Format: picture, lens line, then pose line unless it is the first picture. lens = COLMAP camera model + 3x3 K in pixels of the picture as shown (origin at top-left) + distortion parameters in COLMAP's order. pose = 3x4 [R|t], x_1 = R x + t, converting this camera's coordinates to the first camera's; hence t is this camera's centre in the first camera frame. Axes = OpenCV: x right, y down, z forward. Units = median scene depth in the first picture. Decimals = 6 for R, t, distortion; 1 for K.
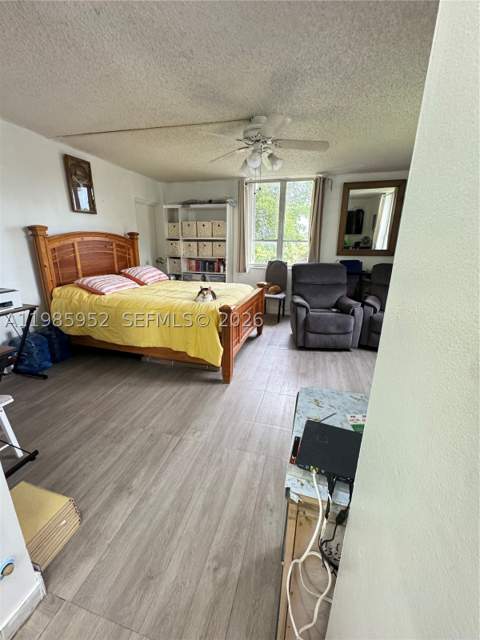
lens RADIAL K [[255.1, 0, 240.3], [0, 255.1, 316.9], [0, 0, 1]] dist [-0.002157, 0.000616]
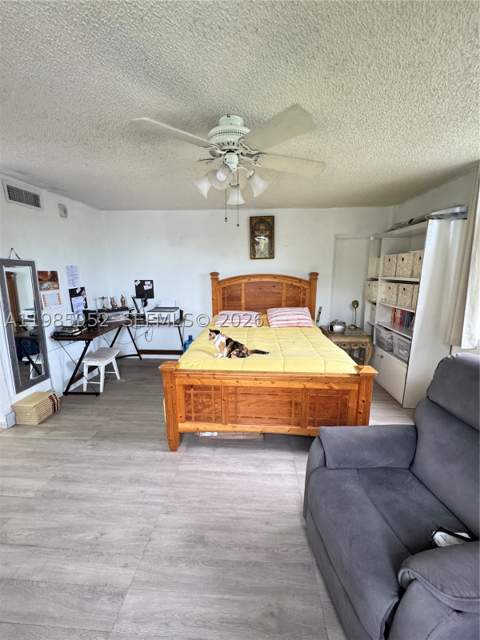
lens RADIAL K [[255.1, 0, 239.9], [0, 255.1, 319.3], [0, 0, 1]] dist [-0.002157, 0.000616]
pose [[0.207224, 0.168148, -0.963735, 0.579106], [-0.266647, 0.957527, 0.109730, -0.245132], [0.941253, 0.234238, 0.243259, 0.692005]]
